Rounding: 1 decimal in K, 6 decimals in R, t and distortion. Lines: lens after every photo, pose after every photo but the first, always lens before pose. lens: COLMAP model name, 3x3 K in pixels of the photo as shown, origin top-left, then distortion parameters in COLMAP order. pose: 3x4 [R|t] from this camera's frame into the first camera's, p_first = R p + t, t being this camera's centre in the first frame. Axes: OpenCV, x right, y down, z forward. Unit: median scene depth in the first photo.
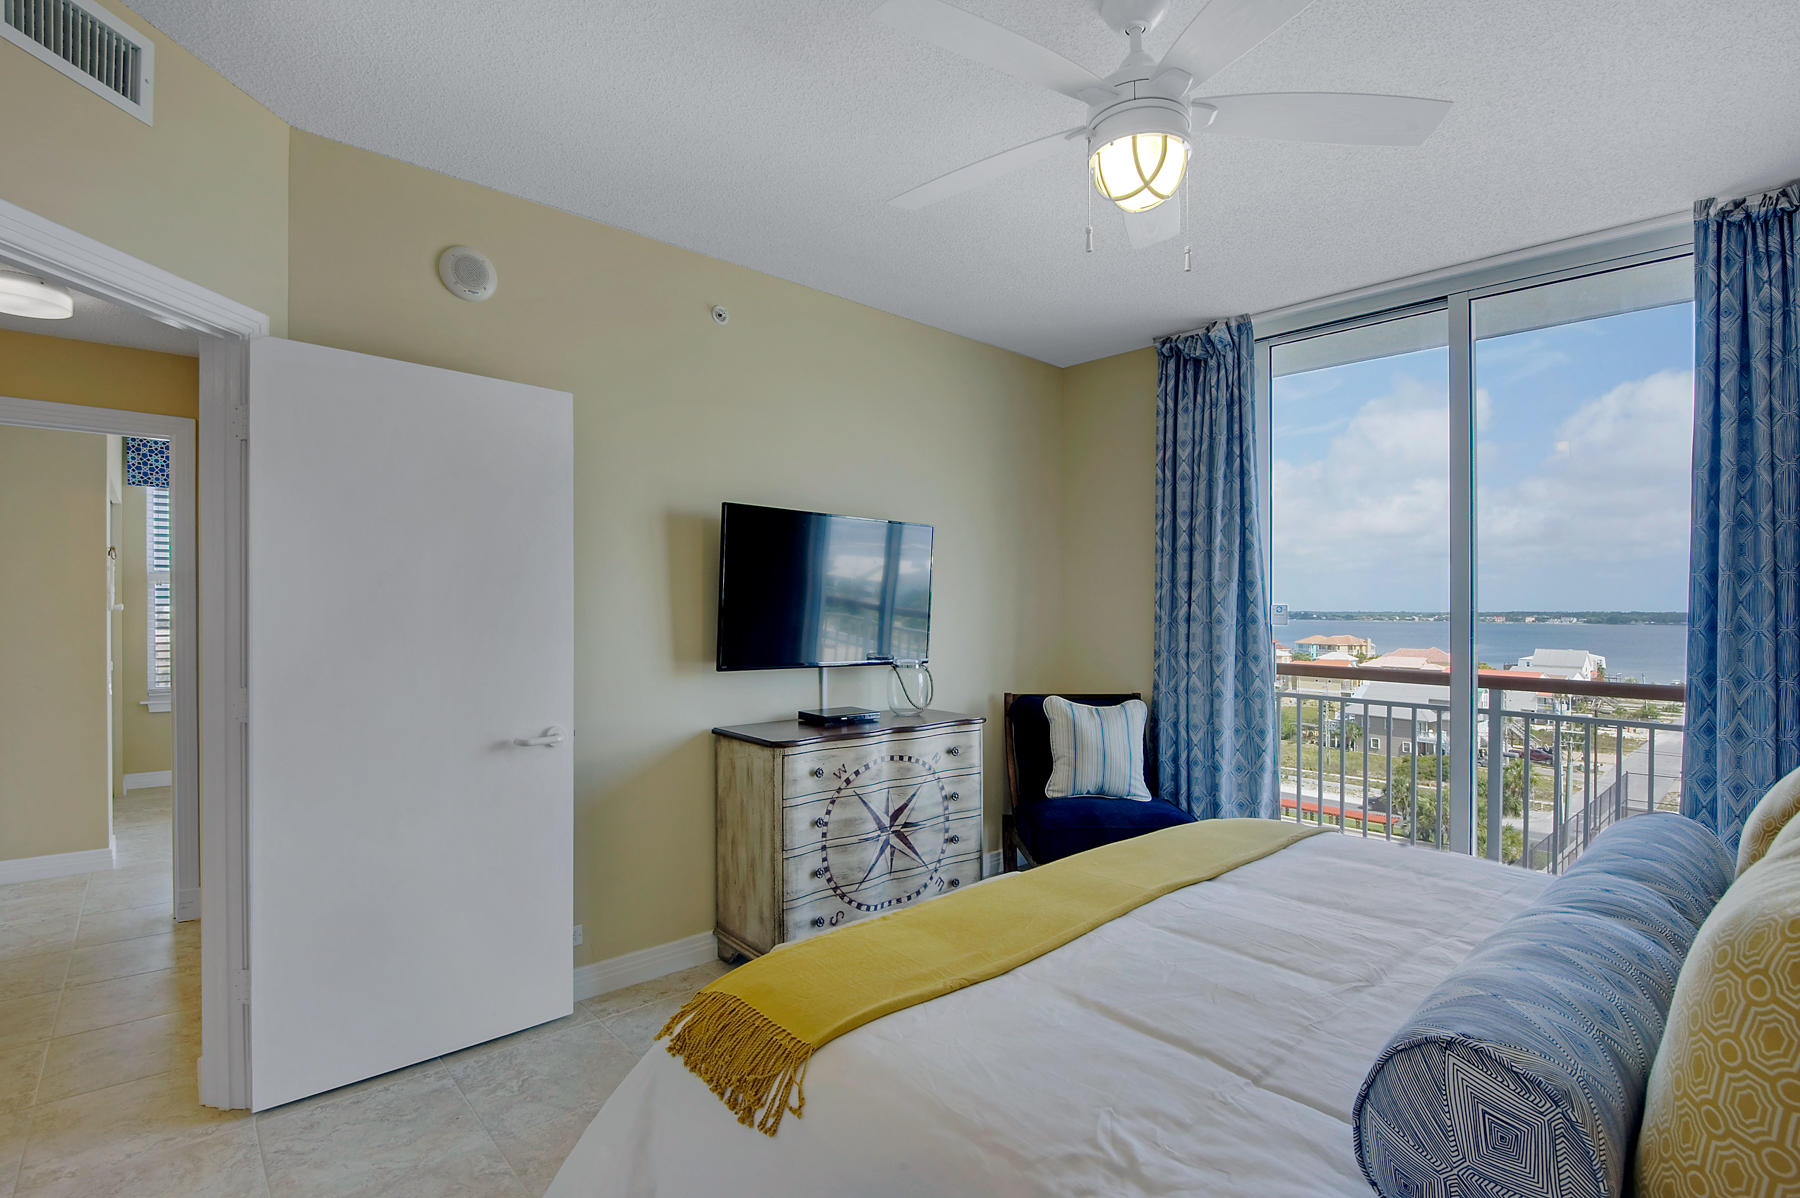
lens RADIAL K [[850.1, 0, 901.5], [0, 850.1, 615.1], [0, 0, 1]] dist [-0.014605, -0.010271]
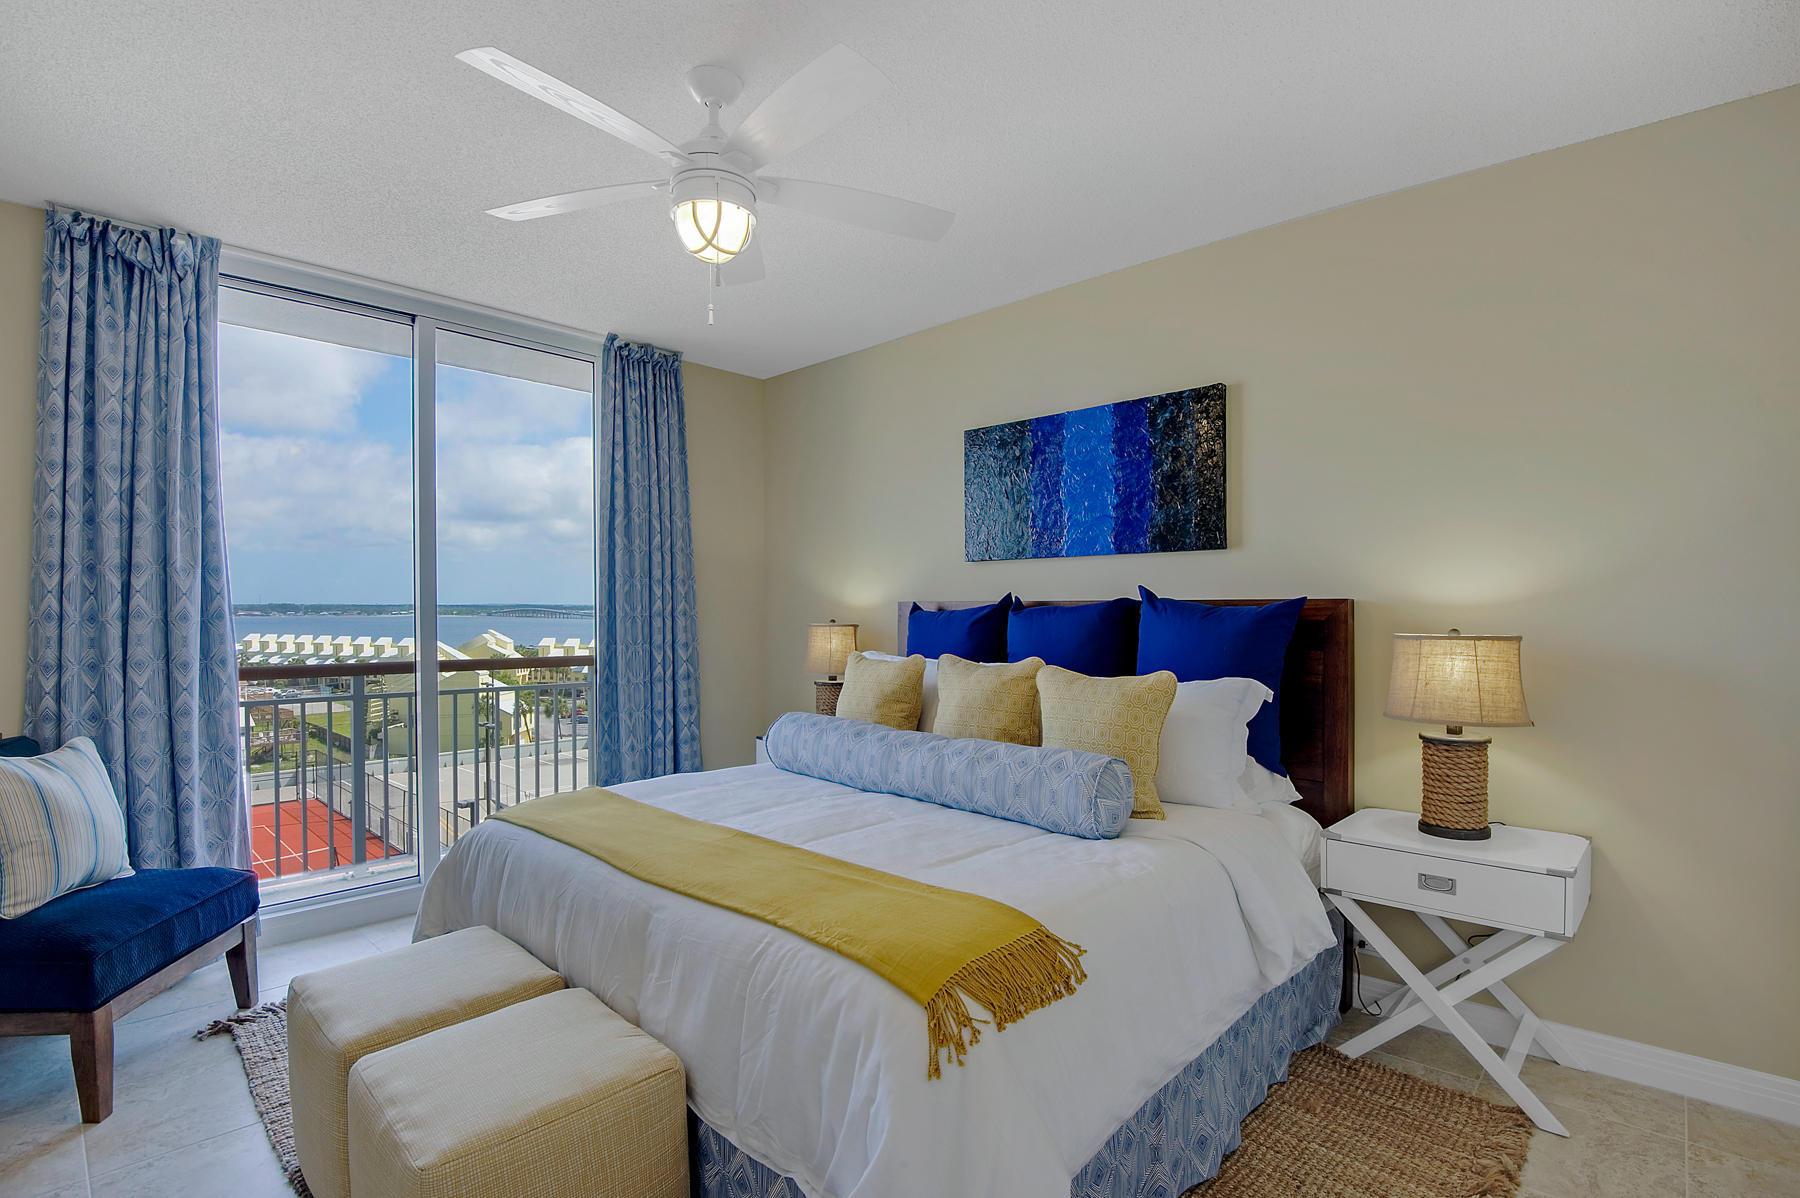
lens RADIAL K [[850.1, 0, 906.8], [0, 850.1, 602.0], [0, 0, 1]] dist [-0.014605, -0.010271]
pose [[-0.080463, 0.000635, 0.996757, -0.452549], [0.008238, 0.999966, 0.000028, -0.001823], [-0.996724, 0.008214, -0.080465, 0.416650]]
